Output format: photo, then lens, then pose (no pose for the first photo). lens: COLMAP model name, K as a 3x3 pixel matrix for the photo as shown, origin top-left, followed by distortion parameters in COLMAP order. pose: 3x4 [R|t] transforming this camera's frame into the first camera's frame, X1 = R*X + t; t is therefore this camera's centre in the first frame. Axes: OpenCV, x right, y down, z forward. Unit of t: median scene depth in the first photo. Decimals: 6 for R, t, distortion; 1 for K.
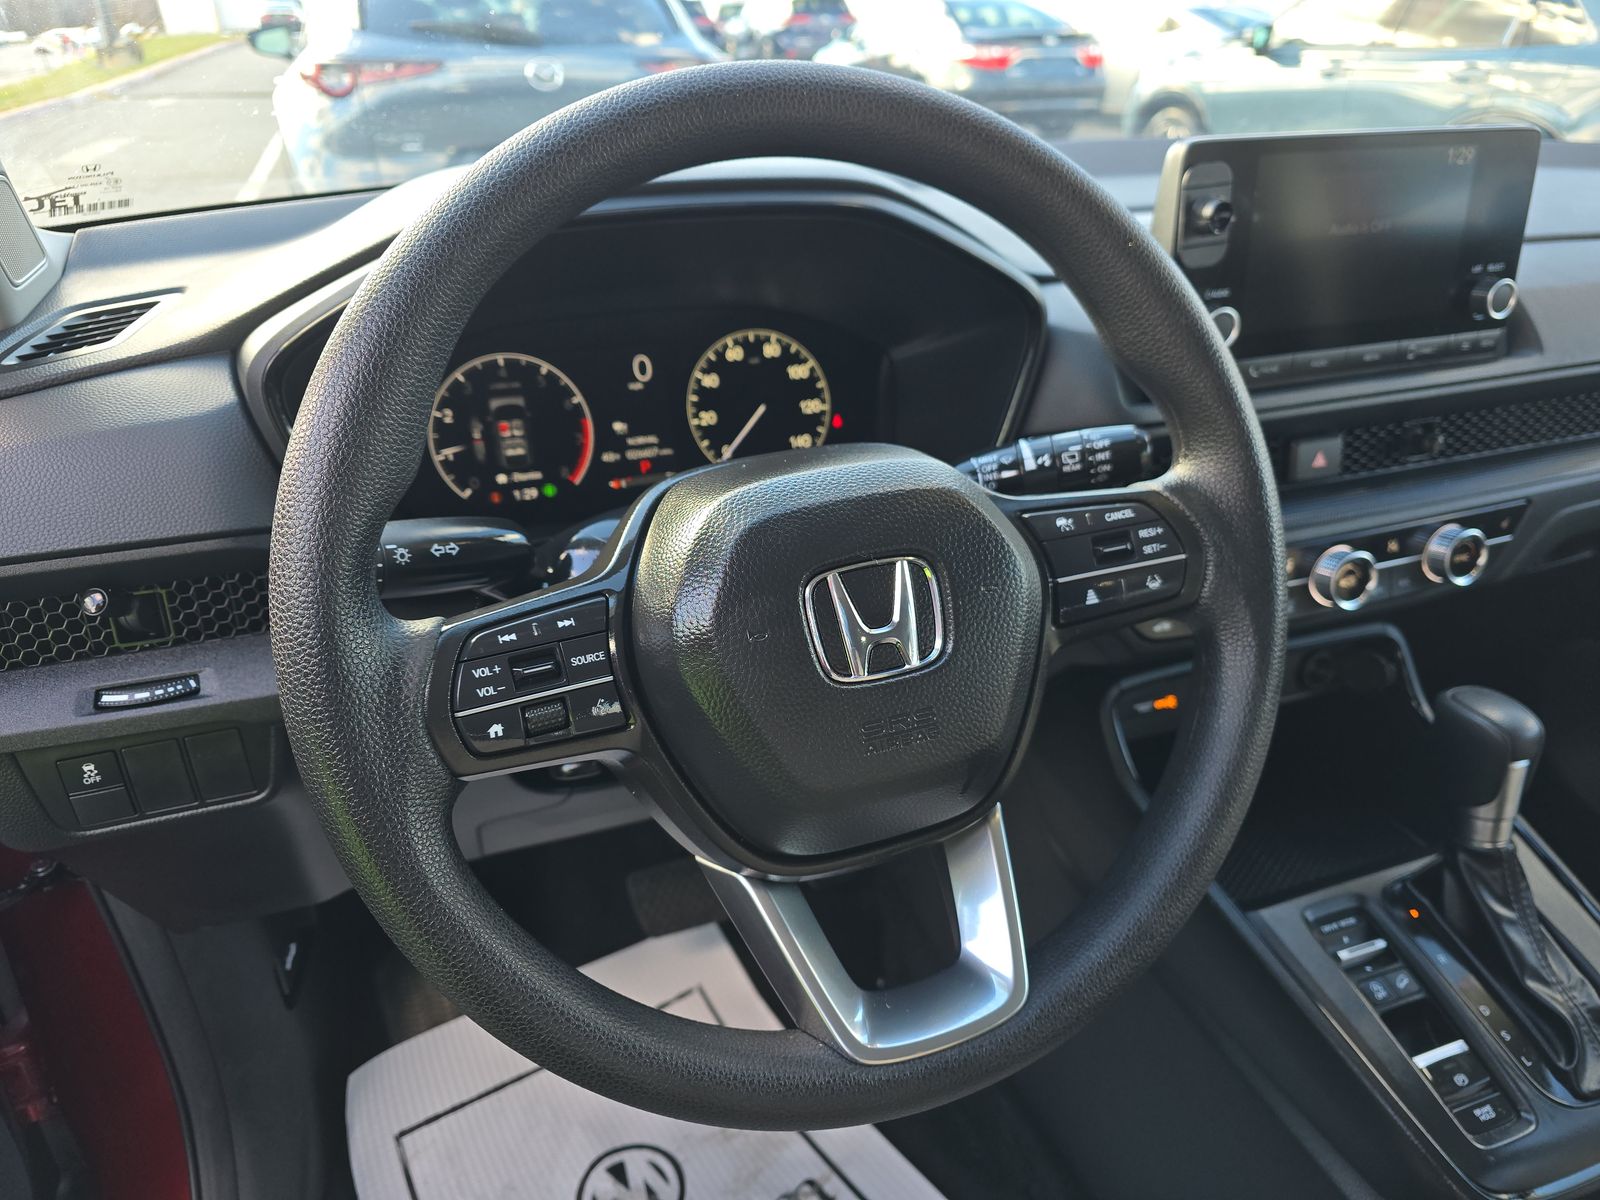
lens RADIAL K [[1095.6, 0, 800.0], [0, 1095.6, 600.0], [0, 0, 1]] dist [0.032887, -0.040079]
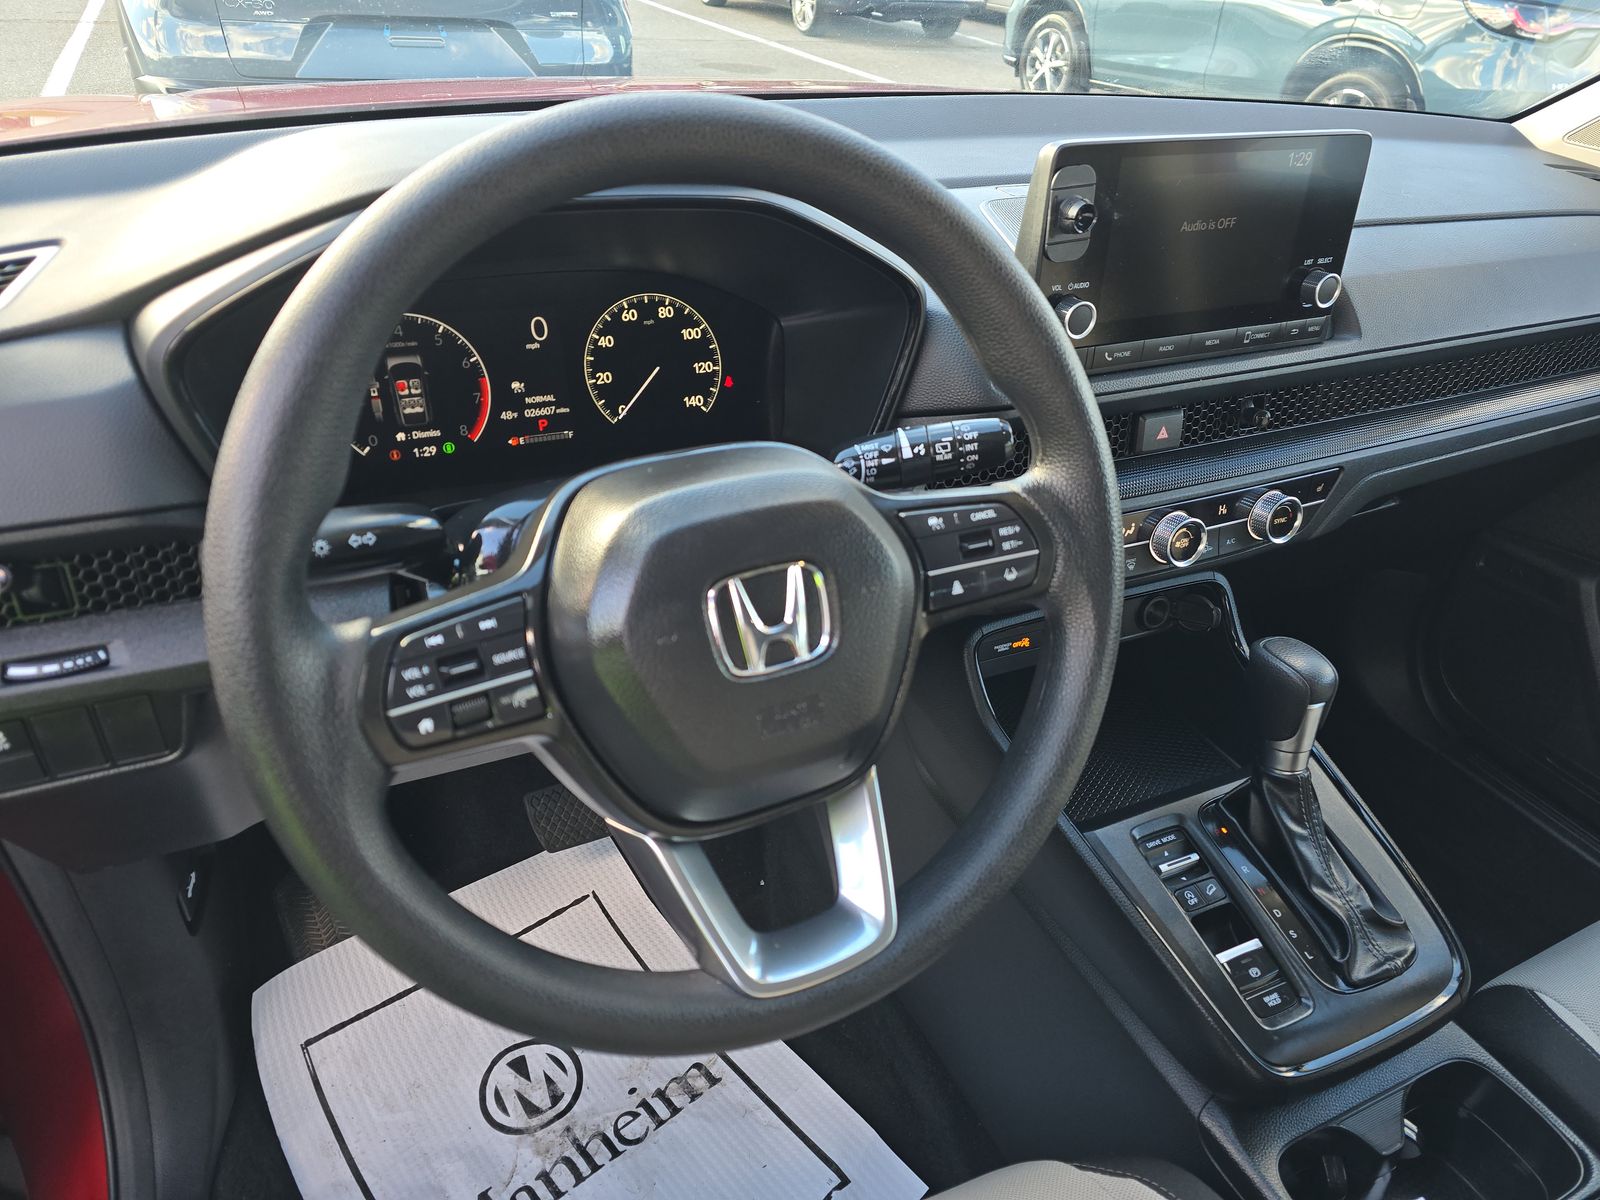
lens RADIAL K [[1069.4, 0, 800.0], [0, 1069.4, 600.0], [0, 0, 1]] dist [0.065057, -0.056712]
pose [[0.993928, 0.000230, 0.110036, -0.013633], [-0.011019, 0.995180, 0.097448, -0.069279], [-0.109483, -0.098069, 0.989139, -0.058767]]
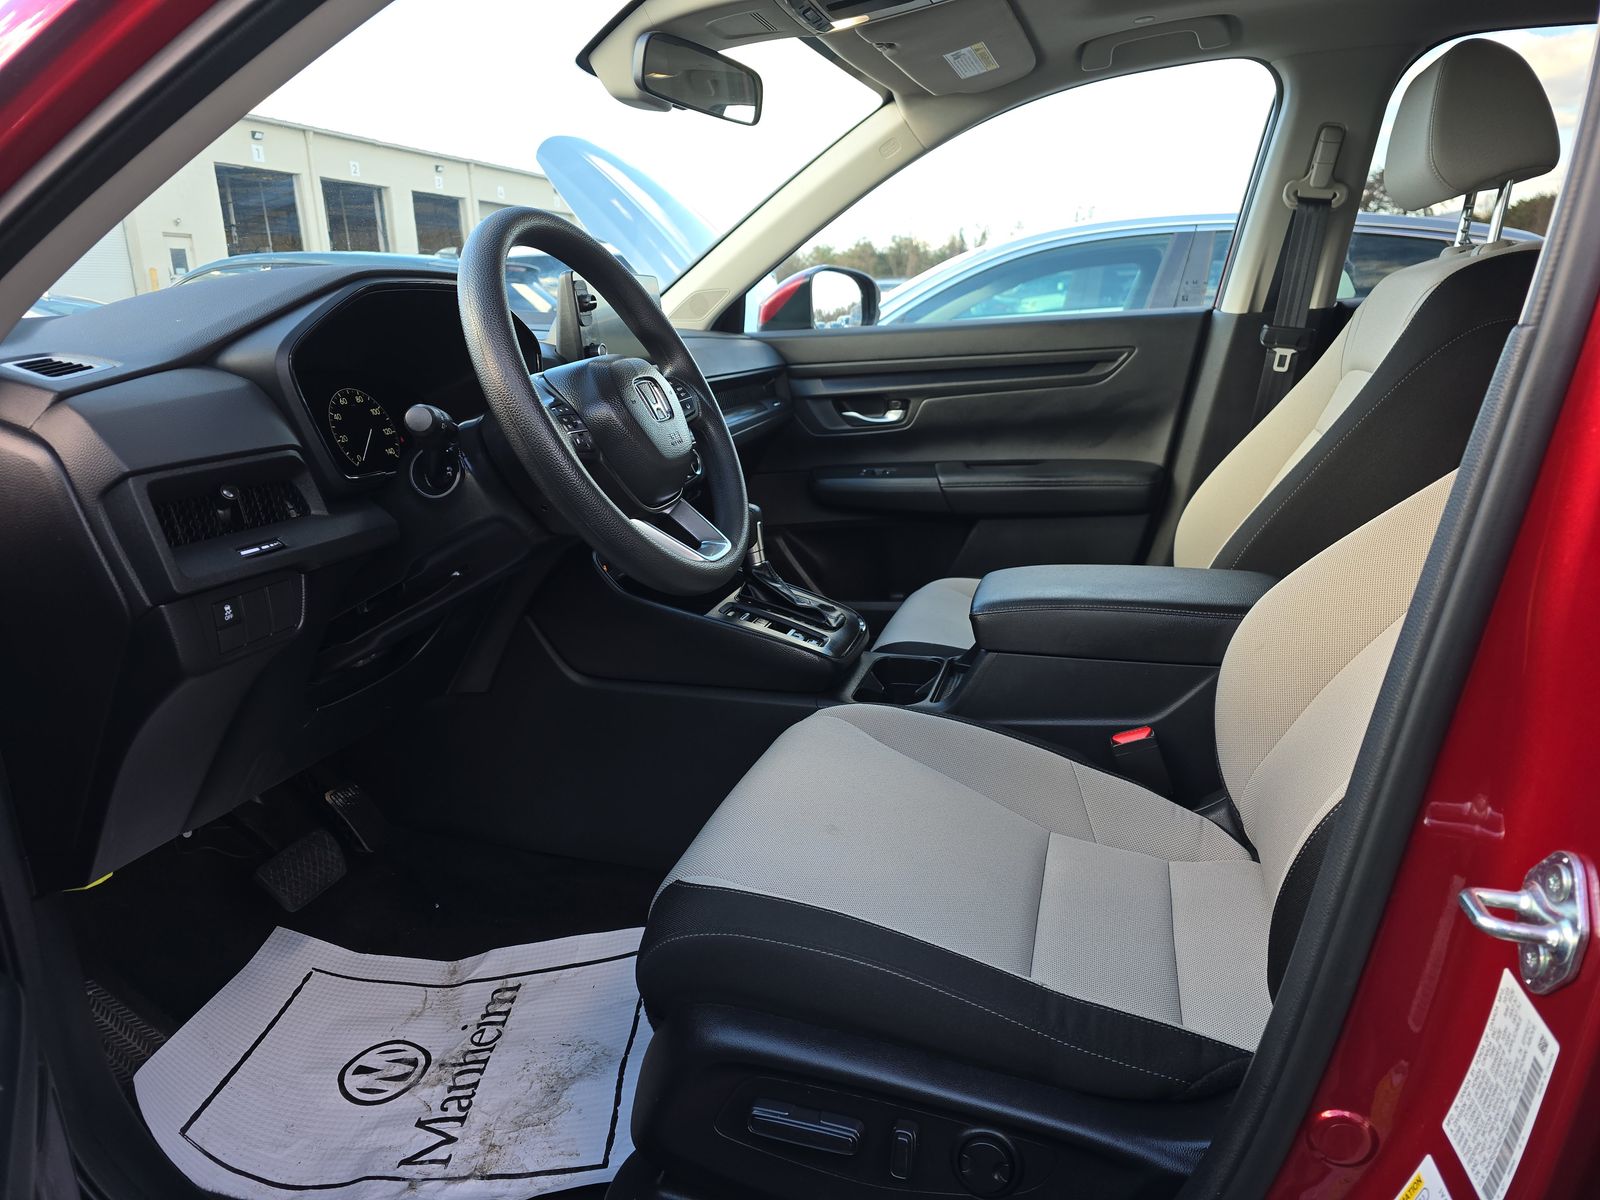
lens RADIAL K [[1095.6, 0, 800.0], [0, 1095.6, 600.0], [0, 0, 1]] dist [0.032887, -0.040079]
pose [[0.584509, -0.211149, 0.783431, -1.205080], [0.389469, 0.920054, -0.042607, 0.454695], [-0.711802, 0.330027, 0.620016, -0.471691]]
